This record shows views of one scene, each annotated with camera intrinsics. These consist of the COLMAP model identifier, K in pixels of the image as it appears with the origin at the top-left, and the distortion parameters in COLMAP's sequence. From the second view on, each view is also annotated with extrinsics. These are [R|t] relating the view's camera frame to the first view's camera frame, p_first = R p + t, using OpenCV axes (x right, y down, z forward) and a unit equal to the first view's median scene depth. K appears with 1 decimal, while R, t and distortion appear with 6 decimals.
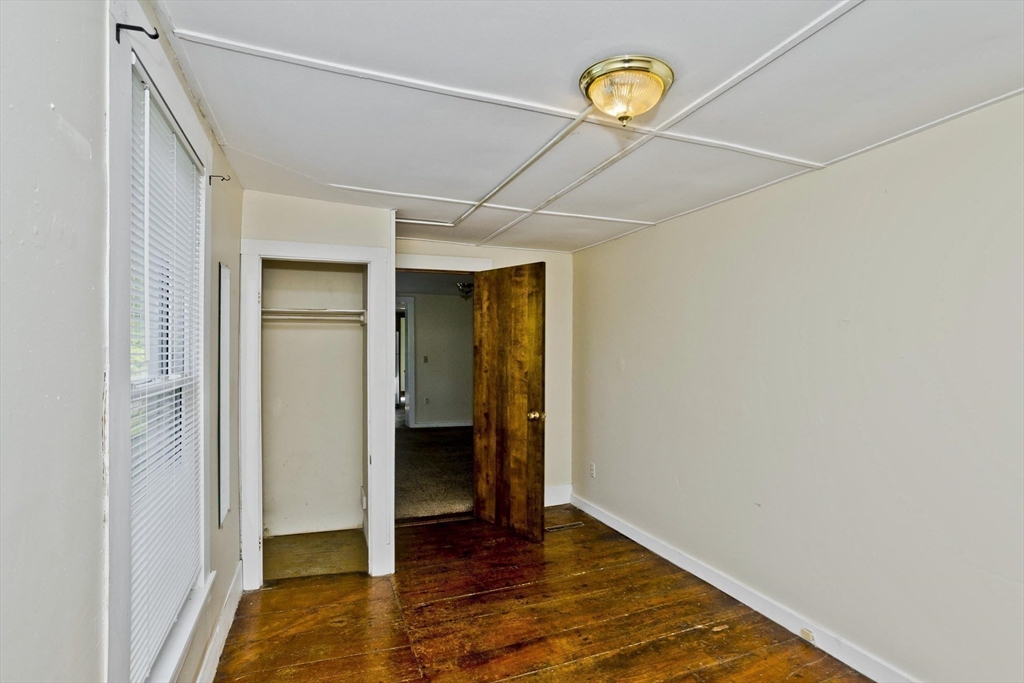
lens RADIAL K [[505.6, 0, 512.0], [0, 505.6, 341.5], [0, 0, 1]] dist [-0.067583, 0.031982]
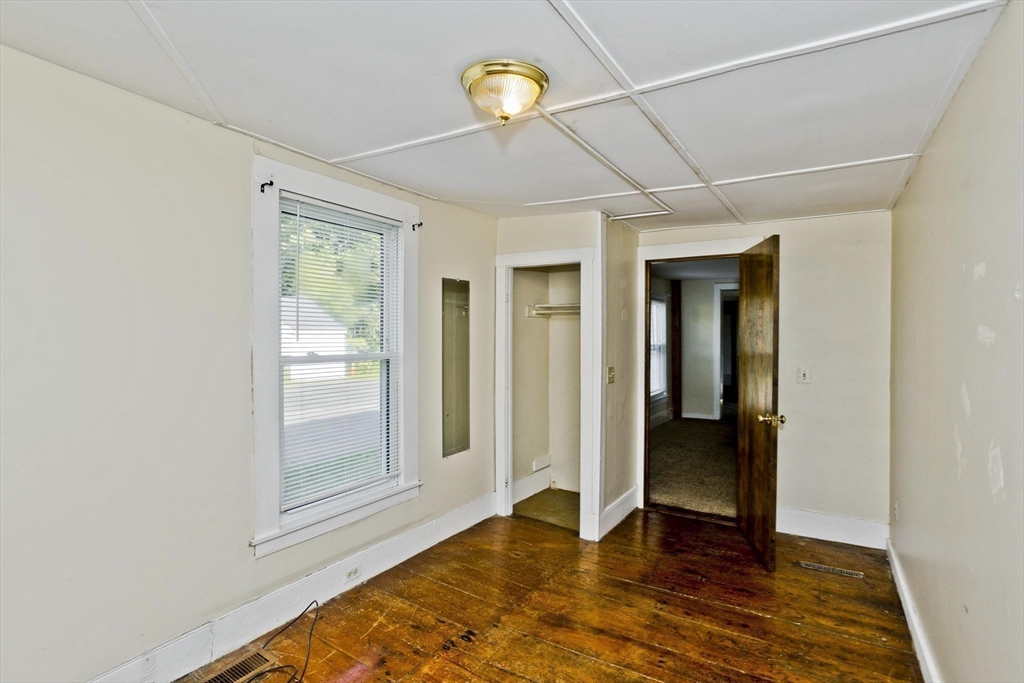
lens RADIAL K [[505.6, 0, 512.0], [0, 505.6, 341.5], [0, 0, 1]] dist [-0.067583, 0.031982]
pose [[0.595638, 0.017768, -0.803056, 0.542368], [-0.000809, 0.999768, 0.021521, -0.001462], [0.803252, -0.012169, 0.595514, 0.197073]]
